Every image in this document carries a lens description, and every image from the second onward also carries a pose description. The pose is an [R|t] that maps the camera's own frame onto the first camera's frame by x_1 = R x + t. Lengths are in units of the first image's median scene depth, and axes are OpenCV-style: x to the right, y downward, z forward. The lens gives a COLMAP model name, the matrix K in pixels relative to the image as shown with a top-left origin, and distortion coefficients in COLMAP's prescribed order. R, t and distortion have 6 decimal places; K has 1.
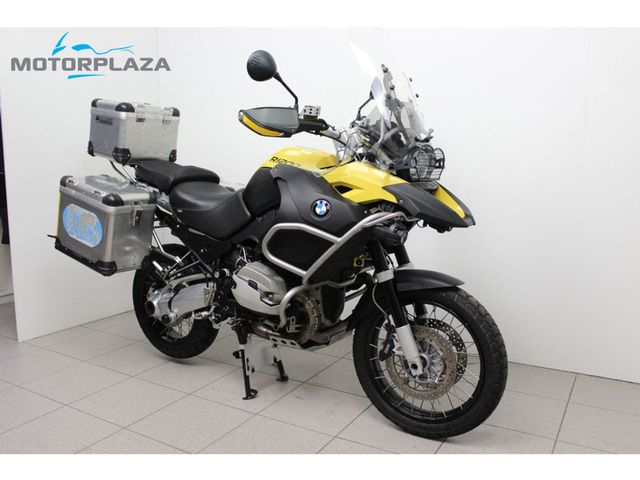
lens RADIAL K [[559.5, 0, 320.0], [0, 559.5, 240.0], [0, 0, 1]] dist [-0.123233, 0.015891]
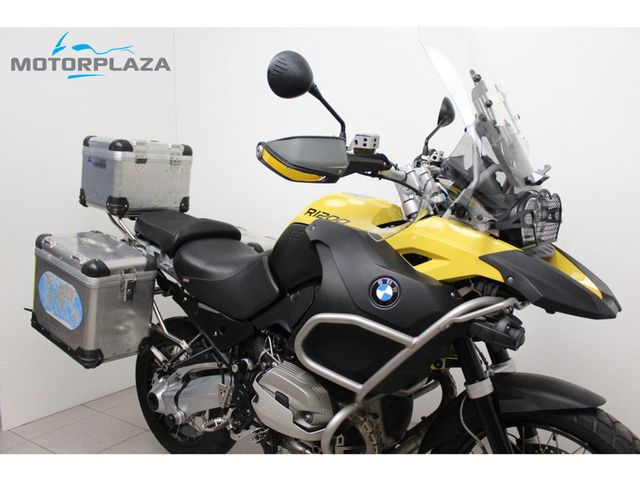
lens RADIAL K [[539.1, 0, 320.0], [0, 539.1, 240.0], [0, 0, 1]] dist [-0.156426, 0.129954]
pose [[0.997829, -0.015424, -0.064019, -0.027280], [0.011524, 0.998081, -0.060841, -0.066993], [0.064835, 0.059971, 0.996092, 0.318541]]
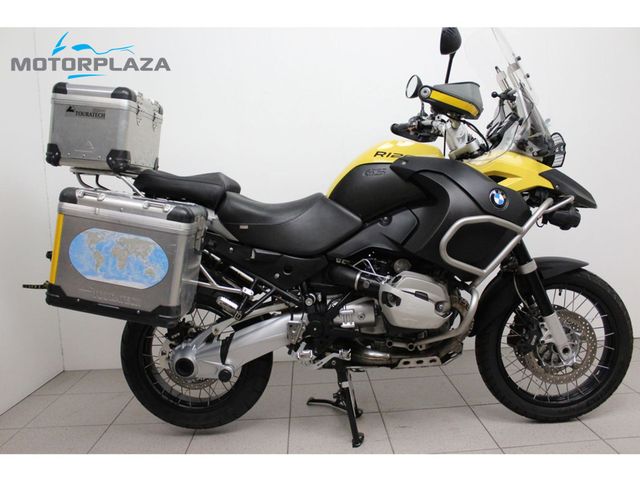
lens RADIAL K [[539.1, 0, 320.0], [0, 539.1, 240.0], [0, 0, 1]] dist [-0.156426, 0.129954]
pose [[0.845396, -0.088663, 0.526730, -0.611131], [0.127338, 0.991149, -0.037539, 0.006491], [-0.518739, 0.098808, 0.849203, 0.357151]]
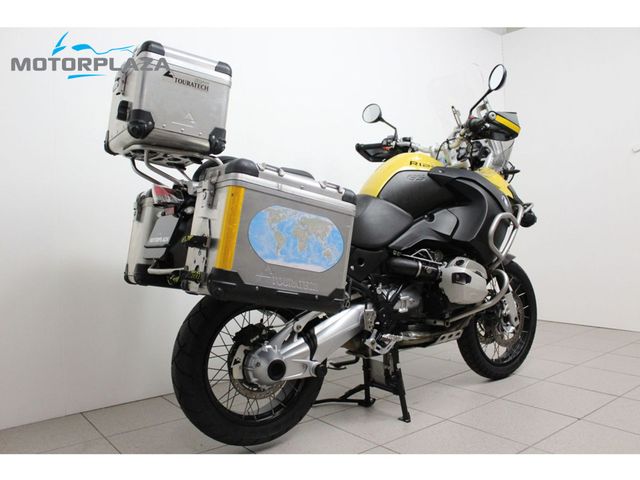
lens RADIAL K [[539.1, 0, 320.0], [0, 539.1, 240.0], [0, 0, 1]] dist [-0.156426, 0.129954]
pose [[0.363883, -0.031387, 0.930915, -1.066852], [0.173580, 0.984210, -0.034666, -0.001750], [-0.915128, 0.174202, 0.363586, 0.825330]]
